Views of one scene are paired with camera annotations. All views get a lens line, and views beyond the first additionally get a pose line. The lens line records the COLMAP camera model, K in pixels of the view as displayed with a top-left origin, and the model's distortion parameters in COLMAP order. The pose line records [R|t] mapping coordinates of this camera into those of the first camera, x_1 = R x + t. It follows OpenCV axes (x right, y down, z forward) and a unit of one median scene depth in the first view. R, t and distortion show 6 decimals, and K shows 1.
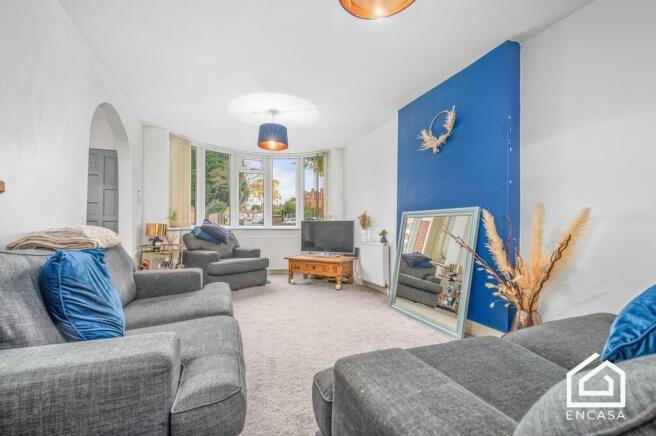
lens RADIAL K [[248.2, 0, 328.4], [0, 248.2, 222.0], [0, 0, 1]] dist [-0.002052, -0.000172]
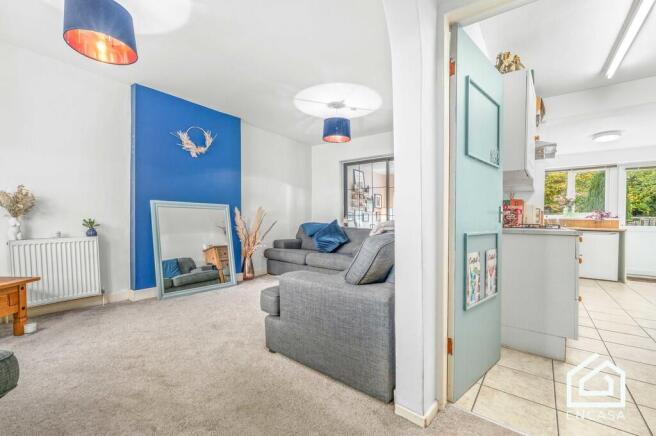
lens RADIAL K [[266.4, 0, 332.1], [0, 266.4, 221.4], [0, 0, 1]] dist [-0.000333, -0.000059]
pose [[-0.490236, -0.021610, 0.871322, -0.986906], [-0.031252, 0.999486, 0.007205, 0.014885], [-0.871029, -0.023698, -0.490659, 0.943395]]
